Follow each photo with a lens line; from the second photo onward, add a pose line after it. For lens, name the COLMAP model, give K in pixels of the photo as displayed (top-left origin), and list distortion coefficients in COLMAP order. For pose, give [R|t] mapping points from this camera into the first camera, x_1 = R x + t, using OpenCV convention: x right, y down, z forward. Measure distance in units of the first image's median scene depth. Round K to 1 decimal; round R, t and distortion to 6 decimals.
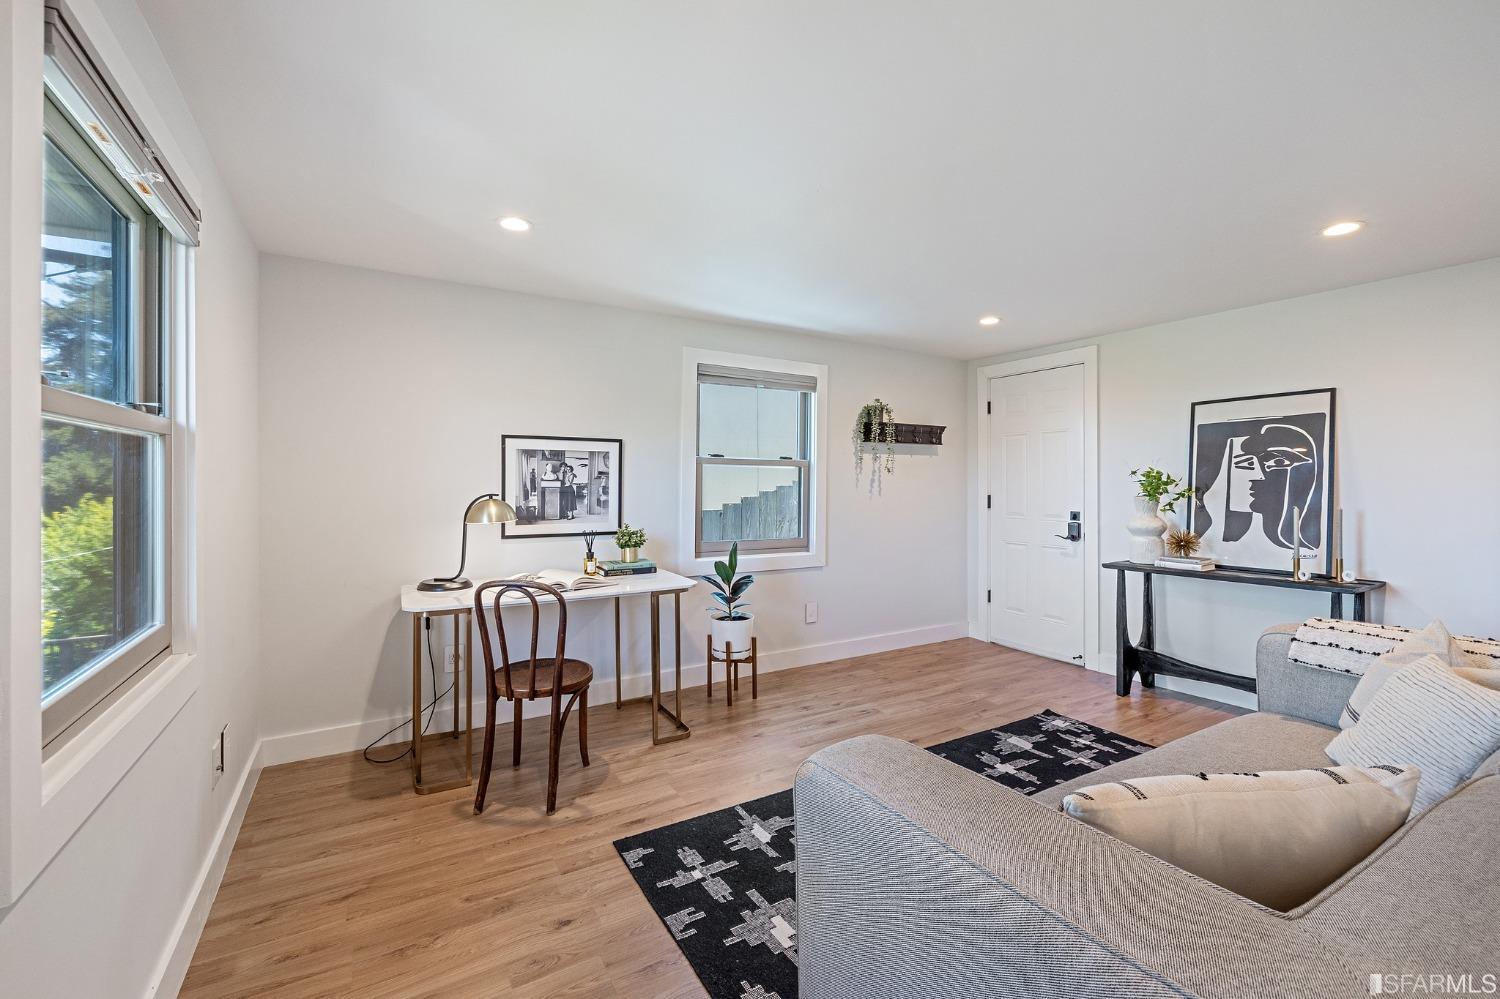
lens RADIAL K [[636.5, 0, 747.8], [0, 636.5, 489.1], [0, 0, 1]] dist [-0.000221, -0.000158]
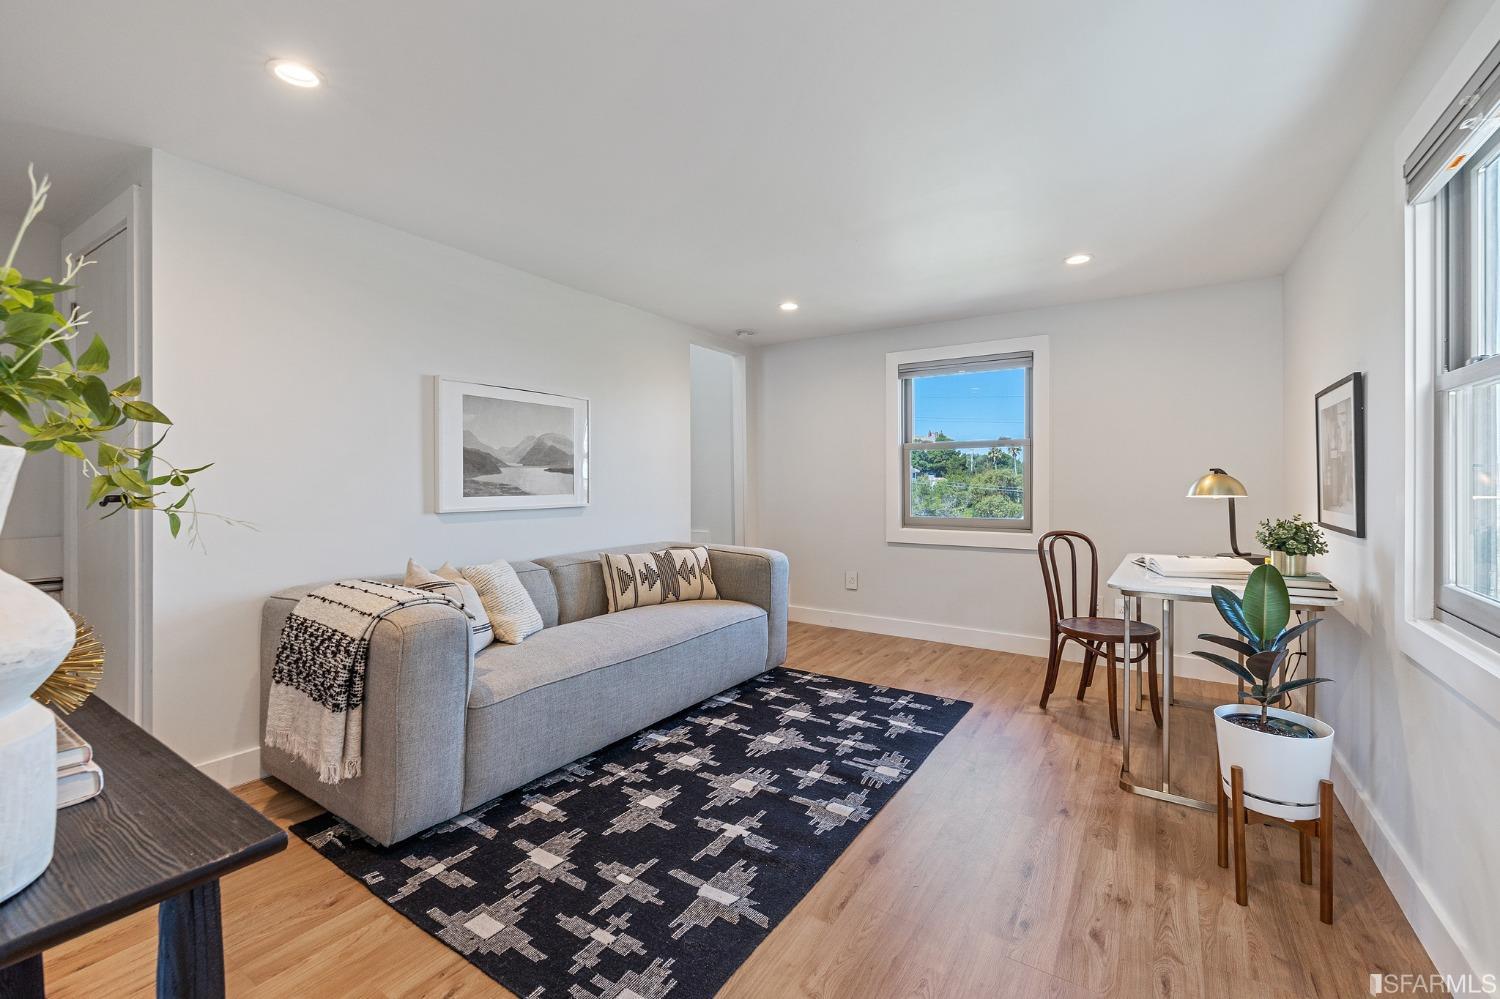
lens RADIAL K [[636.5, 0, 751.8], [0, 636.5, 484.7], [0, 0, 1]] dist [-0.000221, -0.000158]
pose [[-0.898540, -0.000186, -0.438892, 0.667865], [-0.007656, 0.999854, 0.015250, 0.022859], [0.438826, 0.017063, -0.898410, 1.561623]]
